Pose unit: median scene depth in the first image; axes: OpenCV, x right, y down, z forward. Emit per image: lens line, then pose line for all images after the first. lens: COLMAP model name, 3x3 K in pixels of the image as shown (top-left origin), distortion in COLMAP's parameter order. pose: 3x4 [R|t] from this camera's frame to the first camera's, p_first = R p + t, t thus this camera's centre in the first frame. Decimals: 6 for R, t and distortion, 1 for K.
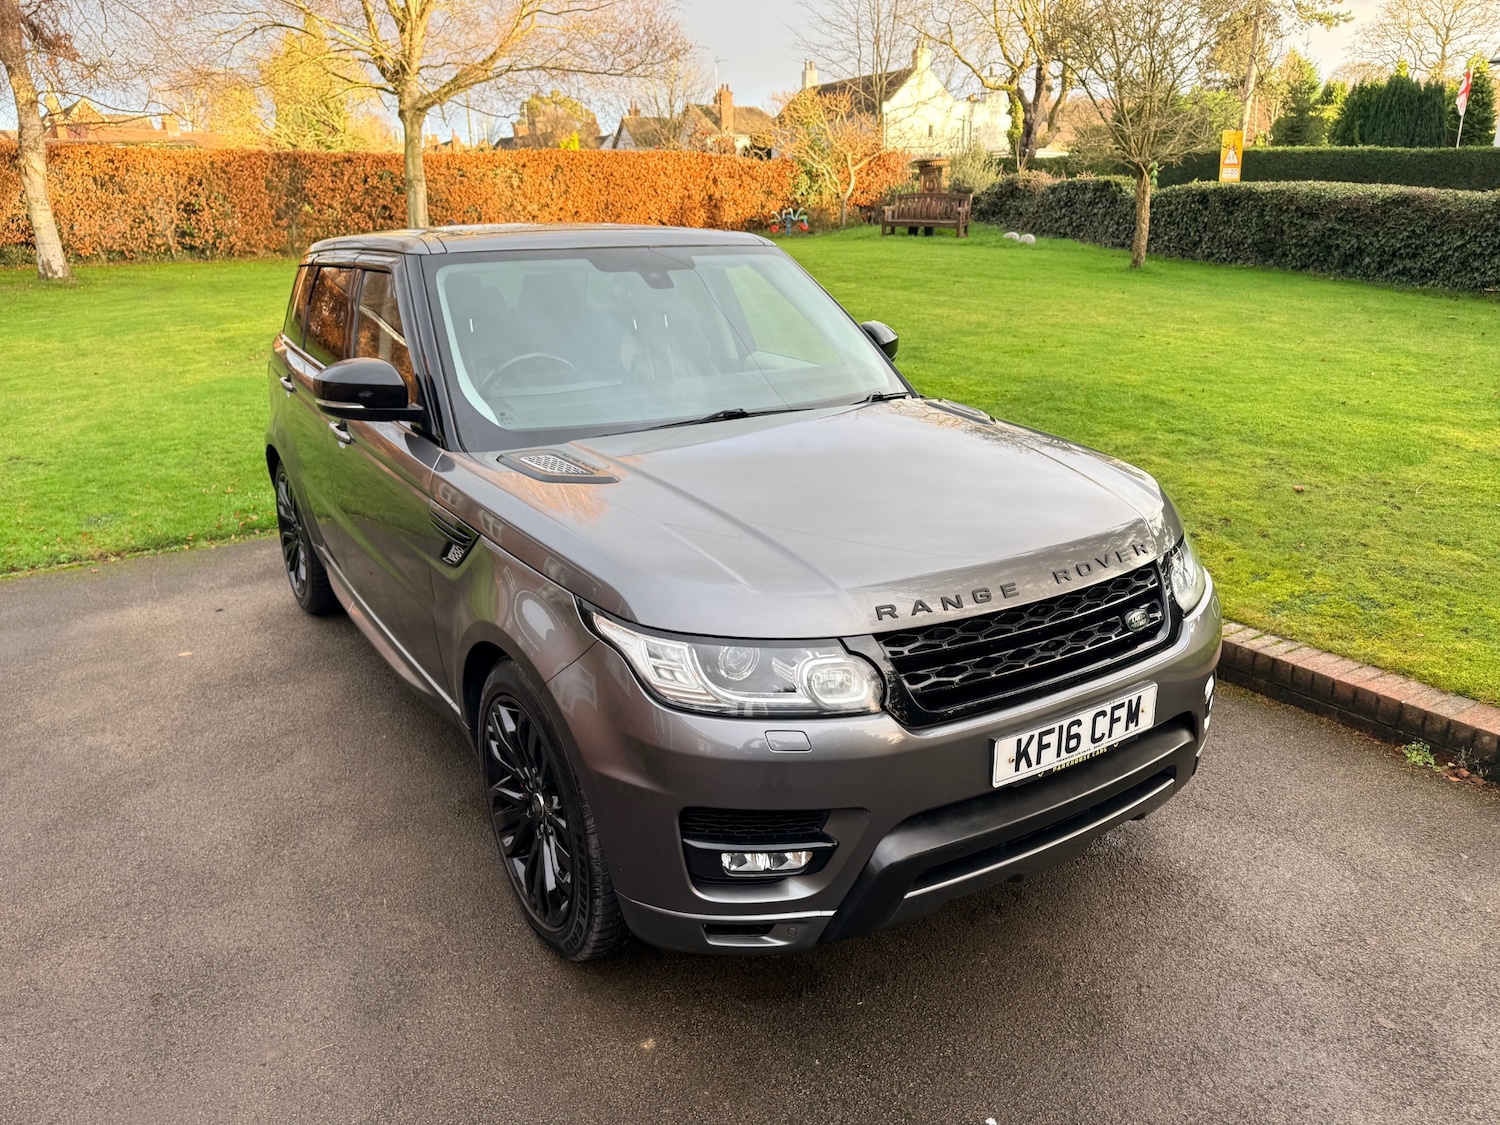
lens RADIAL K [[1084.5, 0, 743.2], [0, 1084.5, 553.6], [0, 0, 1]] dist [0.025703, -0.030595]
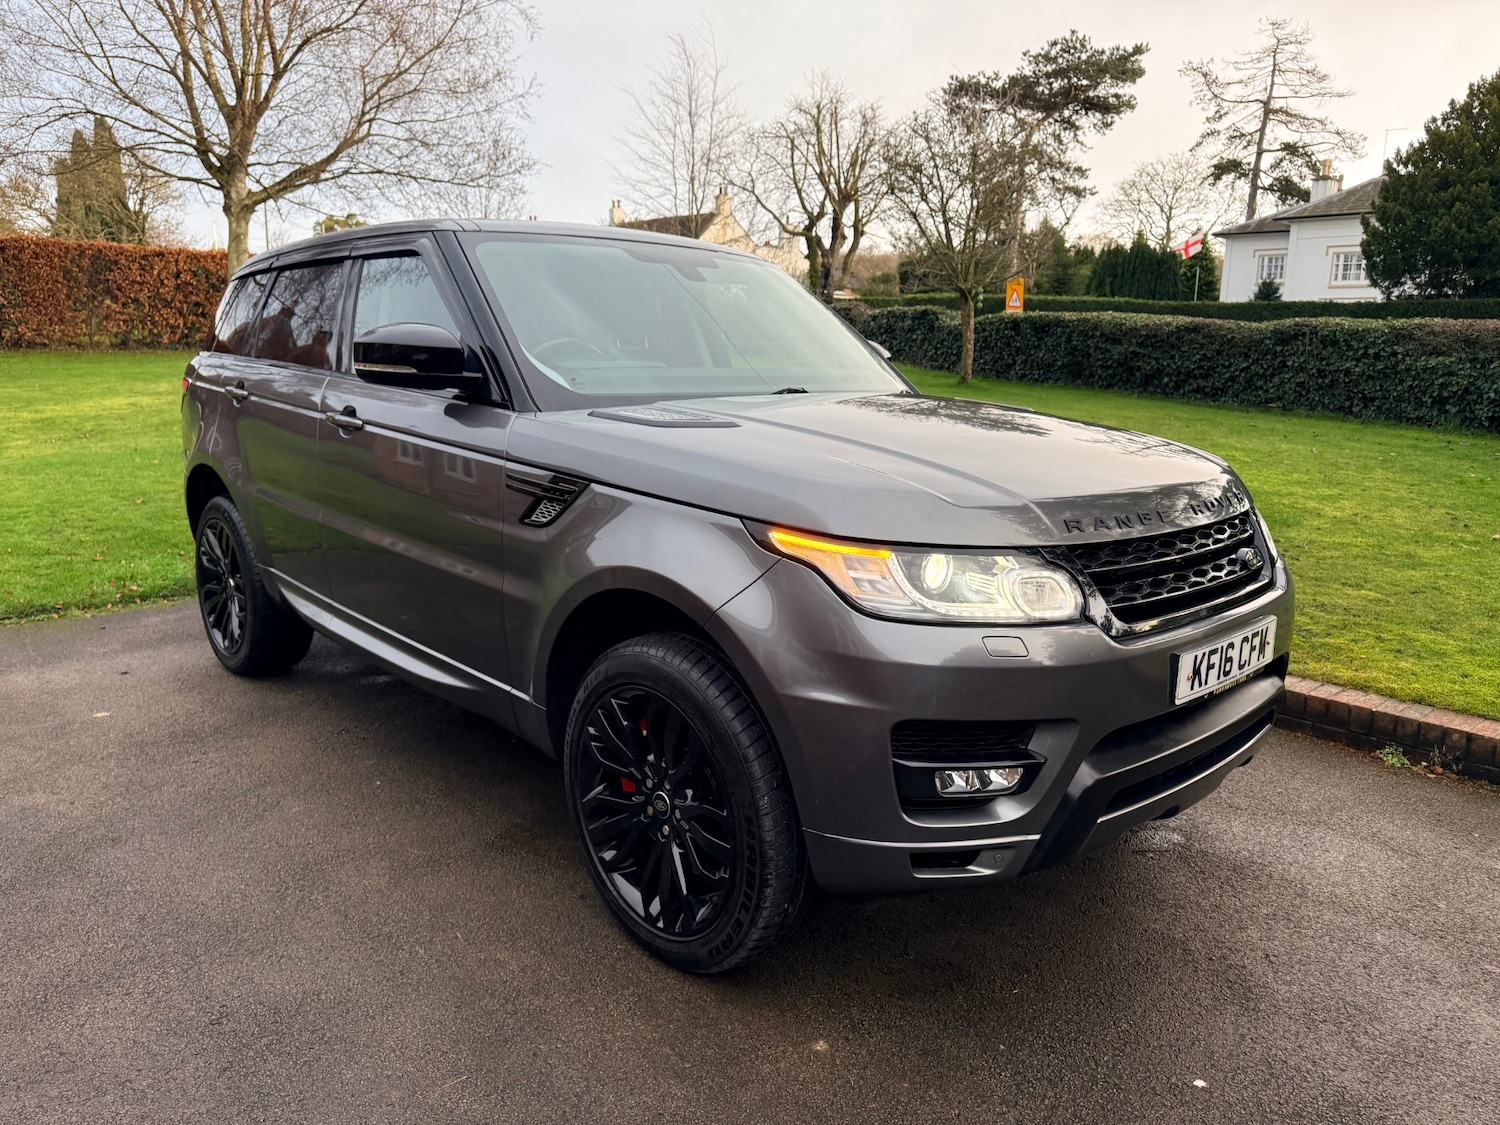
lens RADIAL K [[1078.9, 0, 745.9], [0, 1078.9, 555.1], [0, 0, 1]] dist [0.034742, -0.041140]
pose [[0.981862, 0.001889, 0.189589, -0.067728], [0.019875, 0.993416, -0.112828, 0.029386], [-0.188554, 0.114549, 0.975359, 0.014537]]
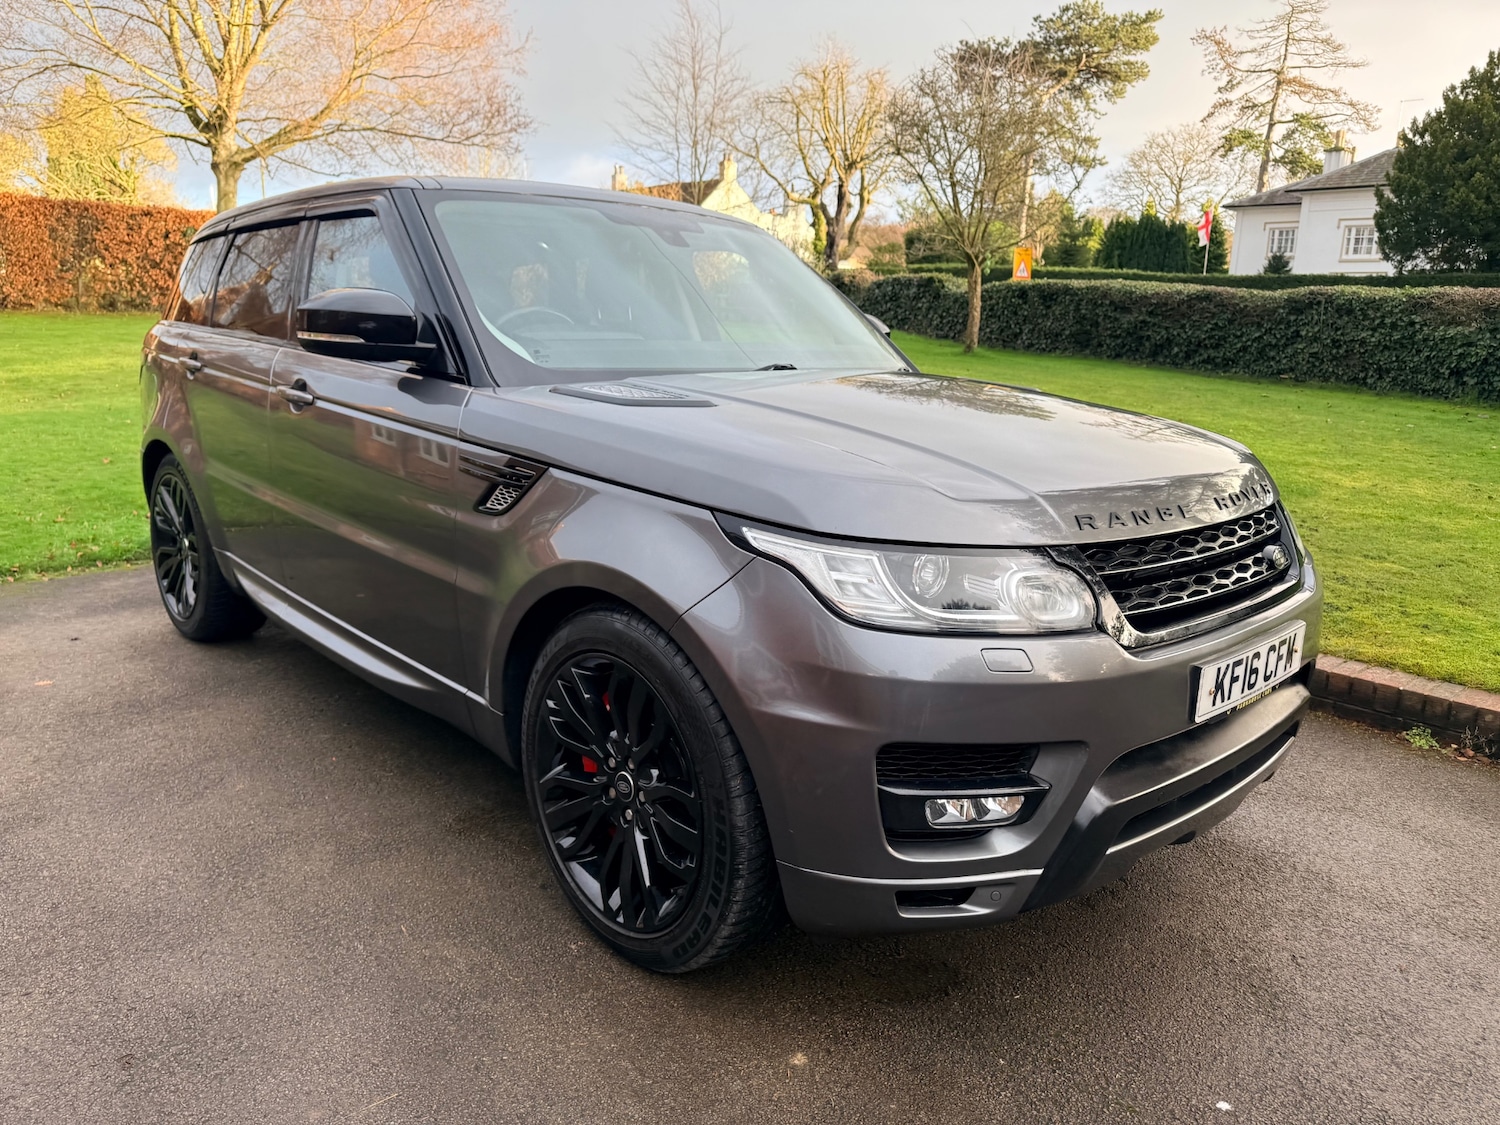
lens RADIAL K [[1081.5, 0, 750.9], [0, 1081.5, 559.6], [0, 0, 1]] dist [0.017926, -0.018478]
pose [[0.981405, 0.004481, 0.191894, -0.058822], [0.011986, 0.996345, -0.084570, 0.030024], [-0.191572, 0.085297, 0.977765, 0.036496]]
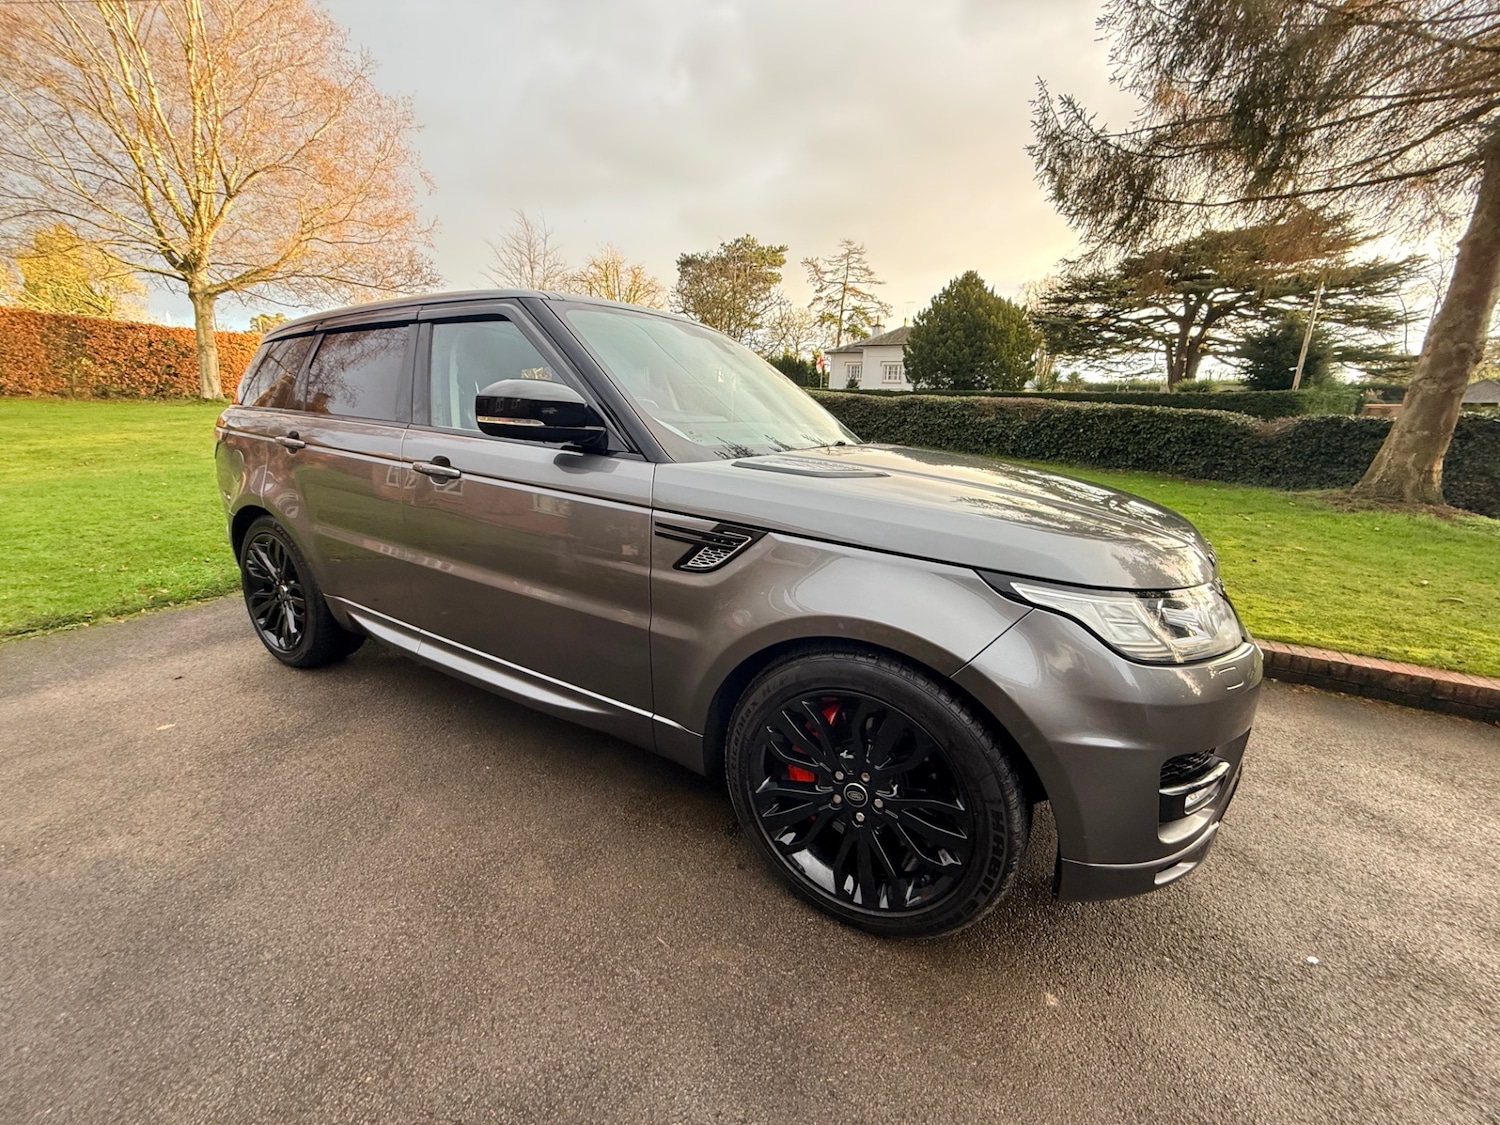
lens RADIAL K [[603.7, 0, 744.0], [0, 603.7, 555.6], [0, 0, 1]] dist [0.001759, -0.000245]
pose [[0.884937, -0.054726, 0.462484, -0.122739], [0.088756, 0.994688, -0.052127, 0.007133], [-0.457174, 0.087178, 0.885094, 0.123404]]
